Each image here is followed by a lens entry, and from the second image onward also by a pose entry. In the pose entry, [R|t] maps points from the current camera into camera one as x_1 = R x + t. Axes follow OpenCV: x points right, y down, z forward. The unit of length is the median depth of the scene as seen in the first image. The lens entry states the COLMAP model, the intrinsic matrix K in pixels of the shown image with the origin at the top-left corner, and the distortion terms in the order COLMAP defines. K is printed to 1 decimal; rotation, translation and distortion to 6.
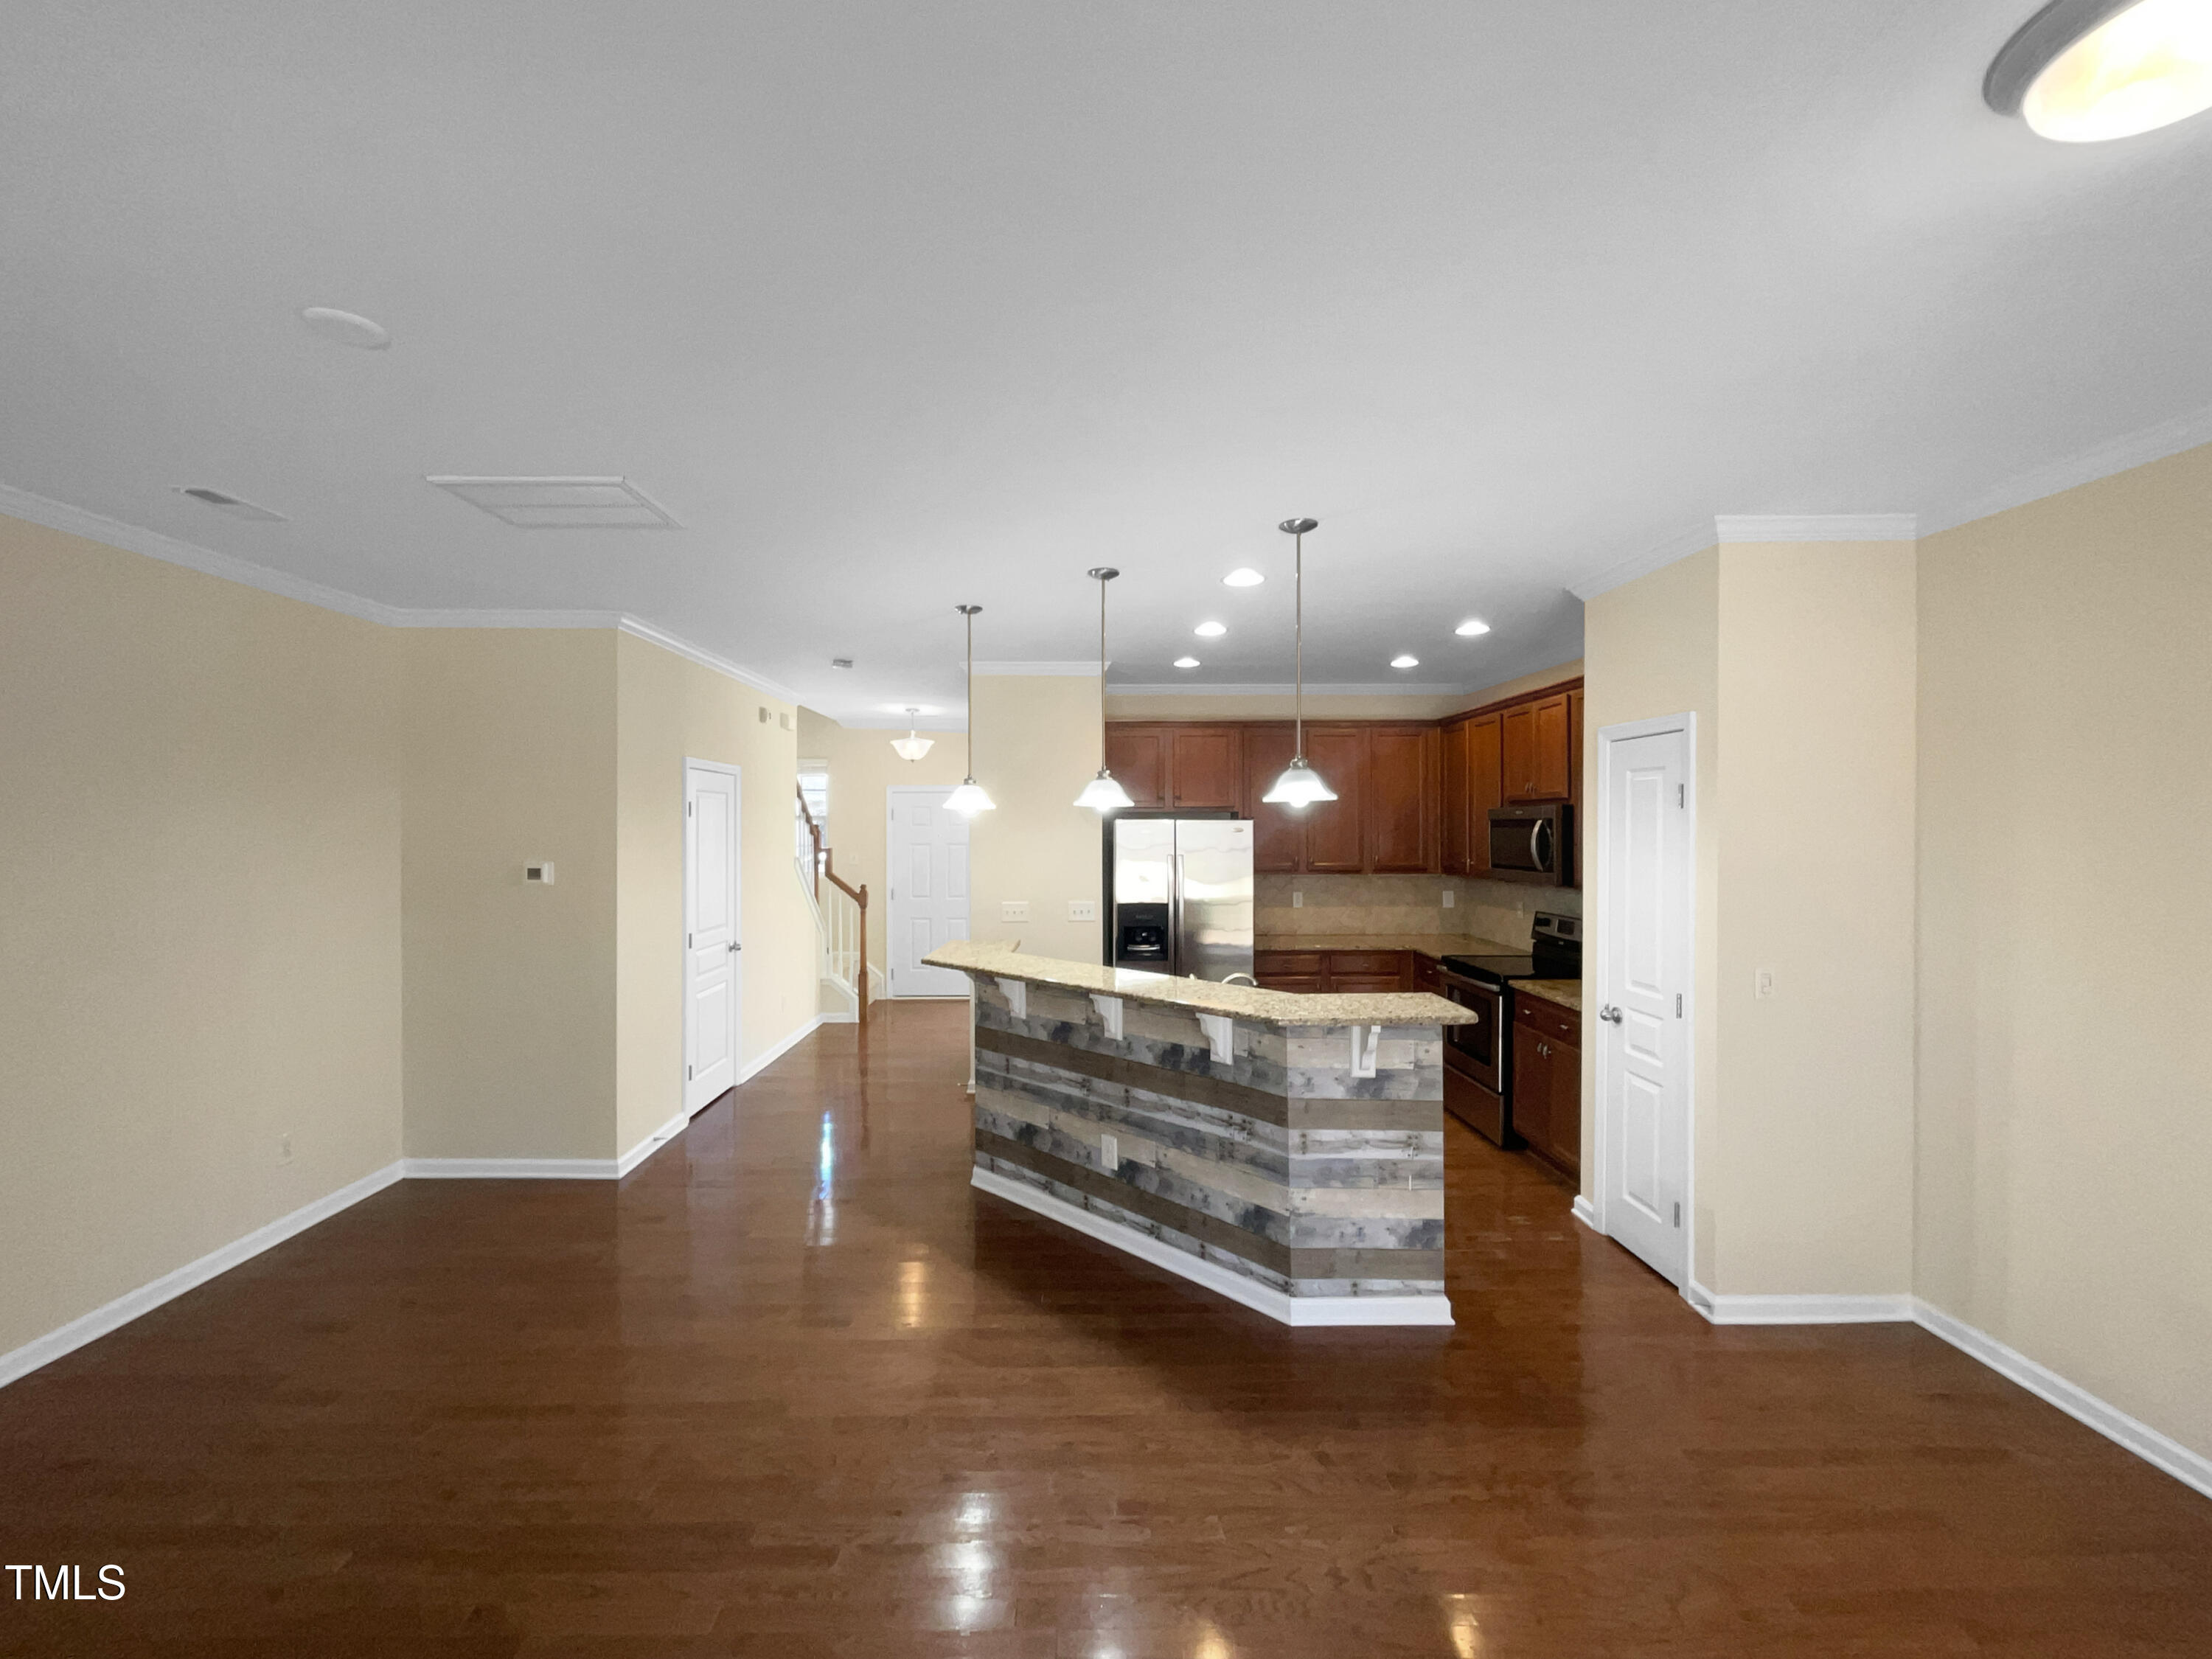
lens RADIAL K [[903.7, 0, 1104.2], [0, 903.7, 828.2], [0, 0, 1]] dist [0.001059, 0.000168]
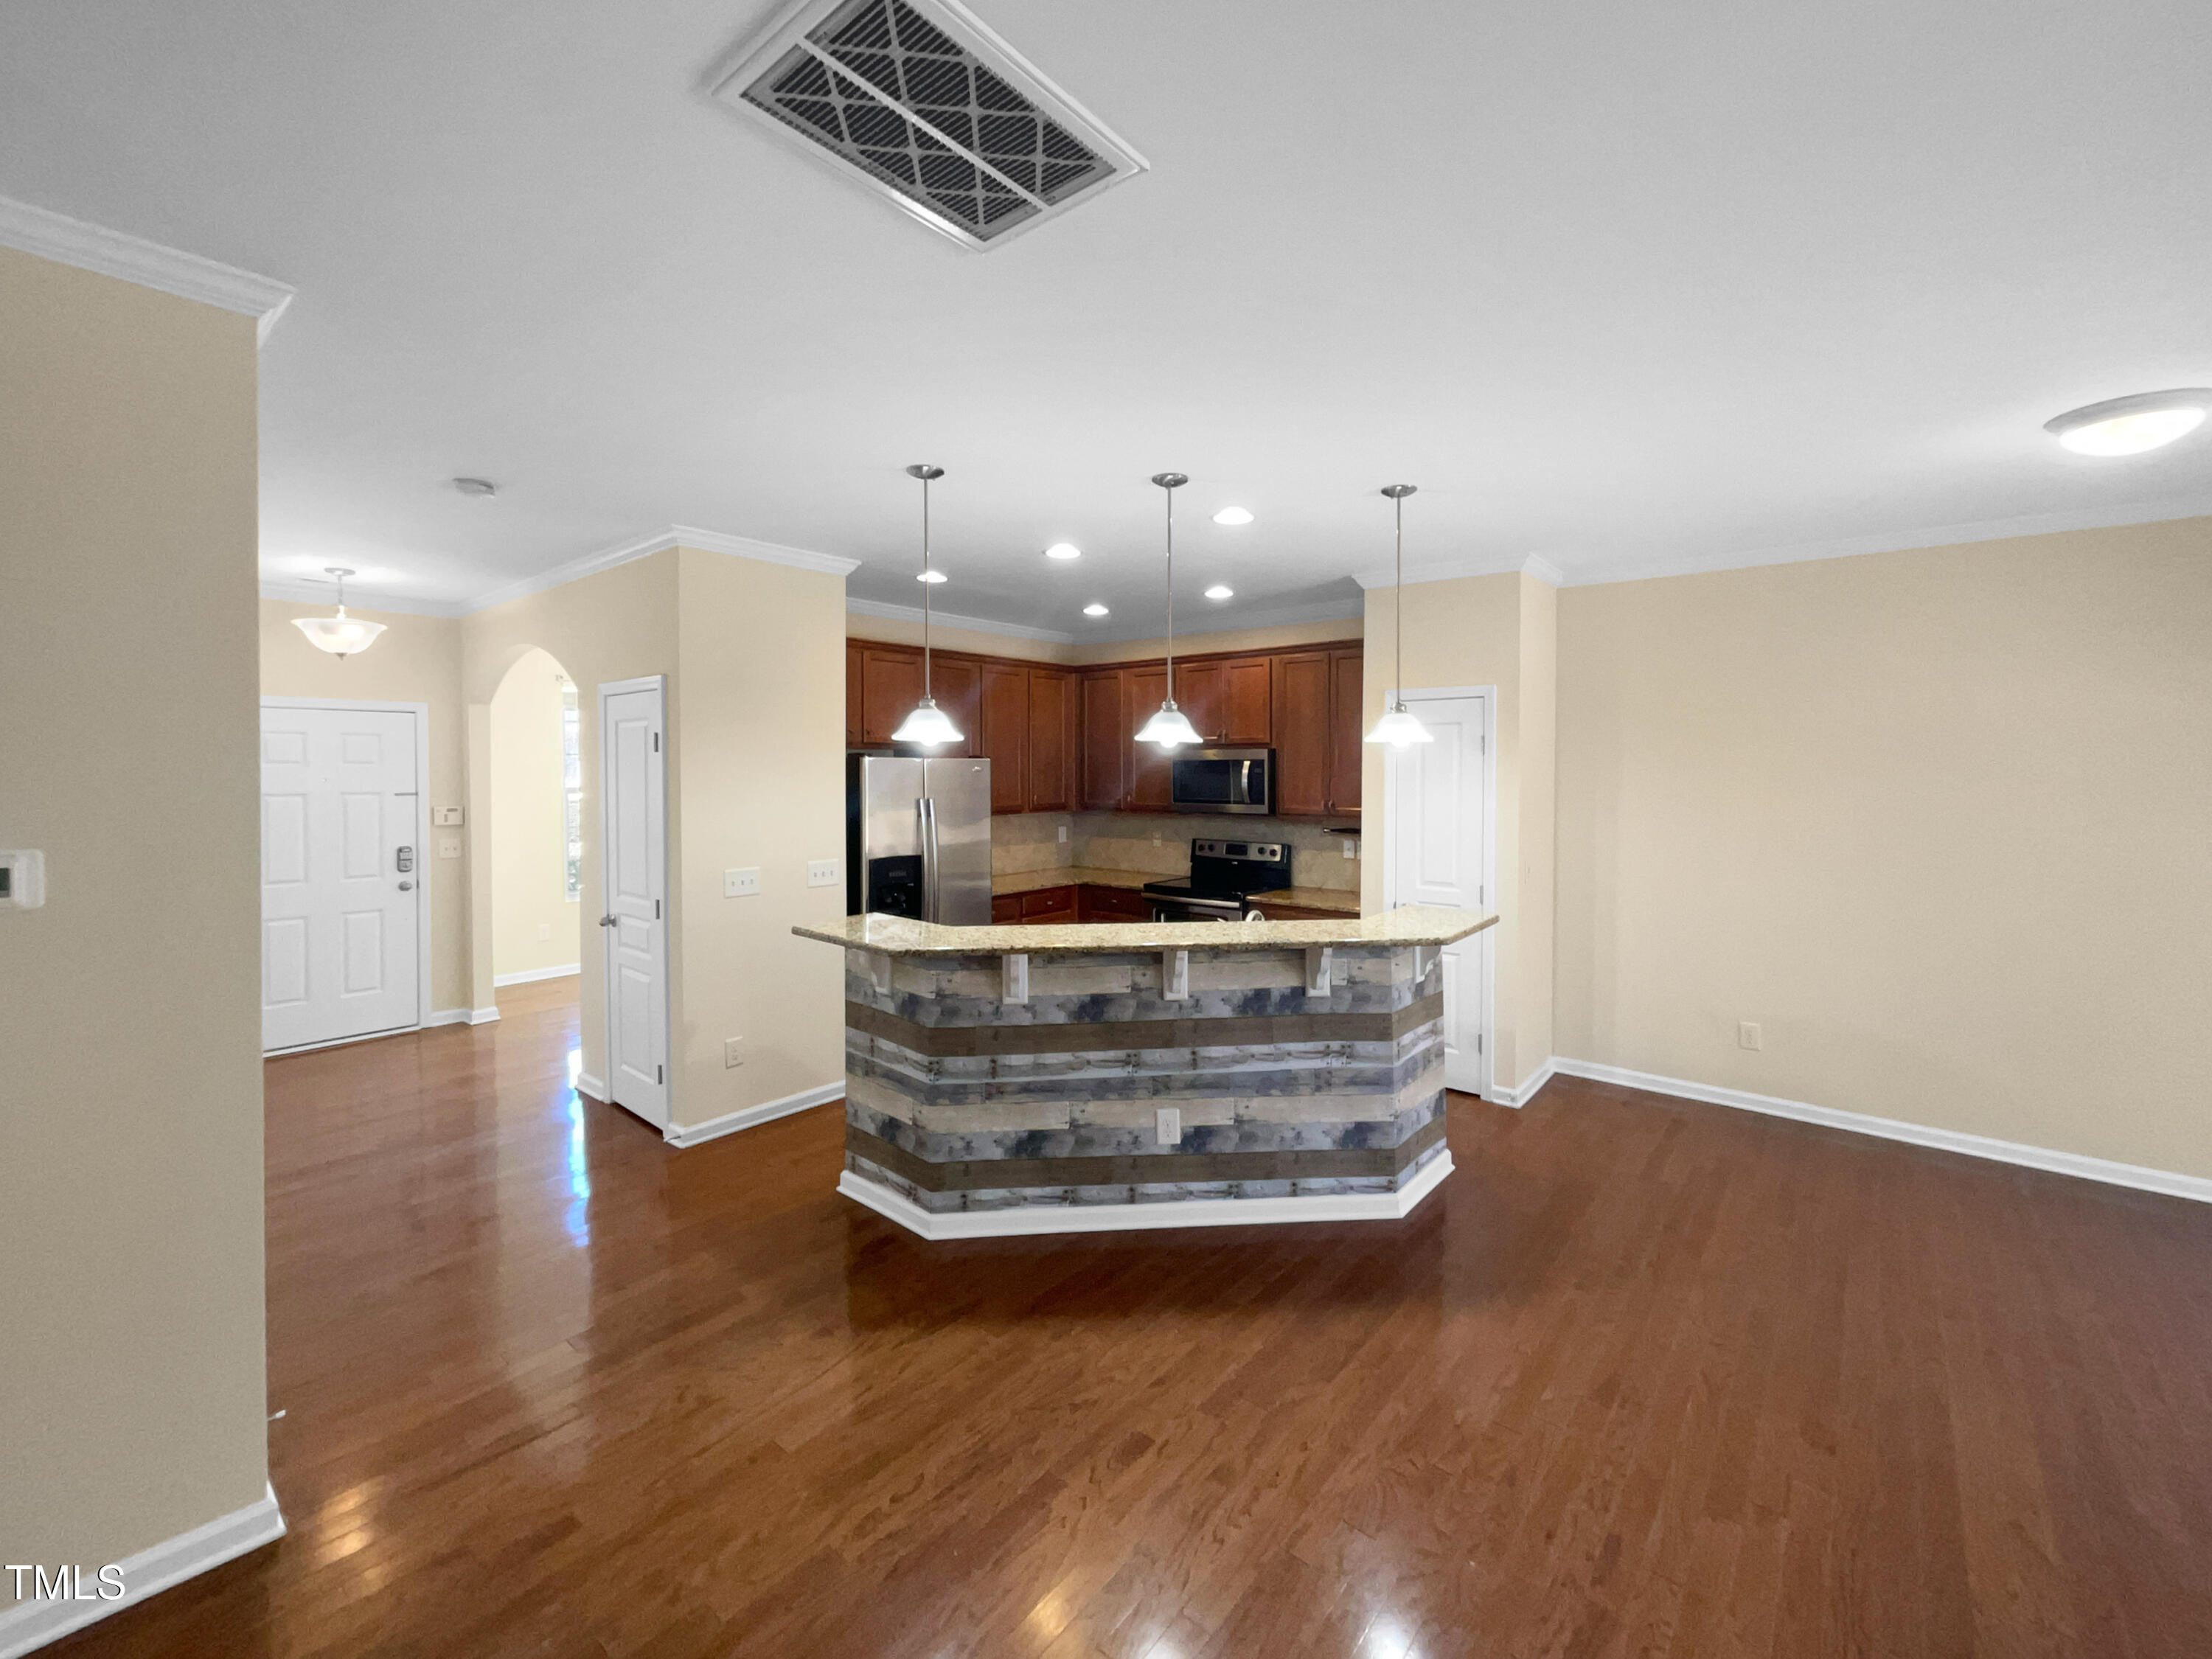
lens RADIAL K [[903.7, 0, 1127.6], [0, 903.7, 779.4], [0, 0, 1]] dist [0.001059, 0.000168]
pose [[0.653962, -0.008476, 0.756480, -0.703598], [0.000714, 0.999944, 0.010586, 0.003531], [-0.756527, -0.006382, 0.653931, 0.448977]]
